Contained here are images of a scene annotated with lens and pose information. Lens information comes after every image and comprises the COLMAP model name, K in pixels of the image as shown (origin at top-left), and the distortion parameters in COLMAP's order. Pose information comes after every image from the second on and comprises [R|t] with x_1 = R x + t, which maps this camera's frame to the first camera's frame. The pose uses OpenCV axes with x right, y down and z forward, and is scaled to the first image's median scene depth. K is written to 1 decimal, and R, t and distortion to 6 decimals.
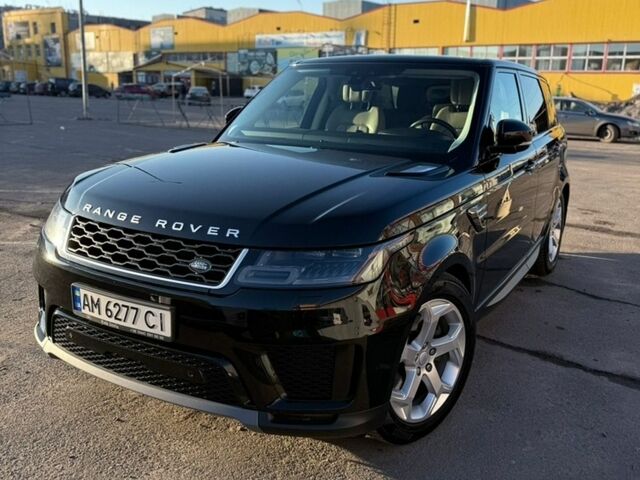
lens RADIAL K [[624.3, 0, 316.7], [0, 624.3, 215.4], [0, 0, 1]] dist [0.003558, 0.000000]
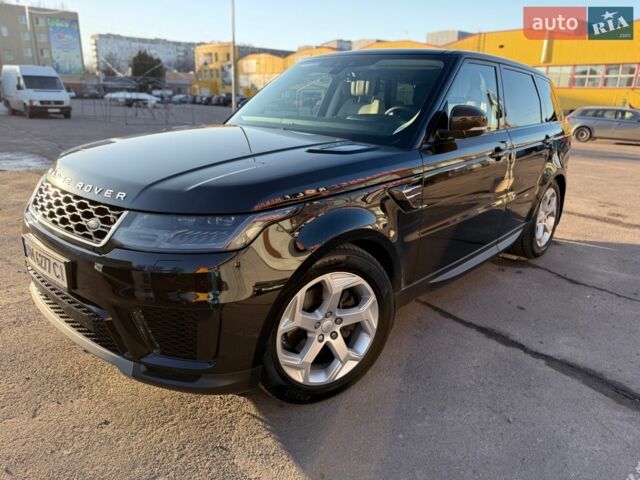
lens RADIAL K [[463.0, 0, 327.7], [0, 463.0, 226.8], [0, 0, 1]] dist [0.004603, -0.007109]
pose [[0.978142, 0.058756, -0.199465, 0.251976], [-0.046992, 0.996893, 0.063212, 0.009611], [0.202559, -0.052457, 0.977864, 0.196922]]
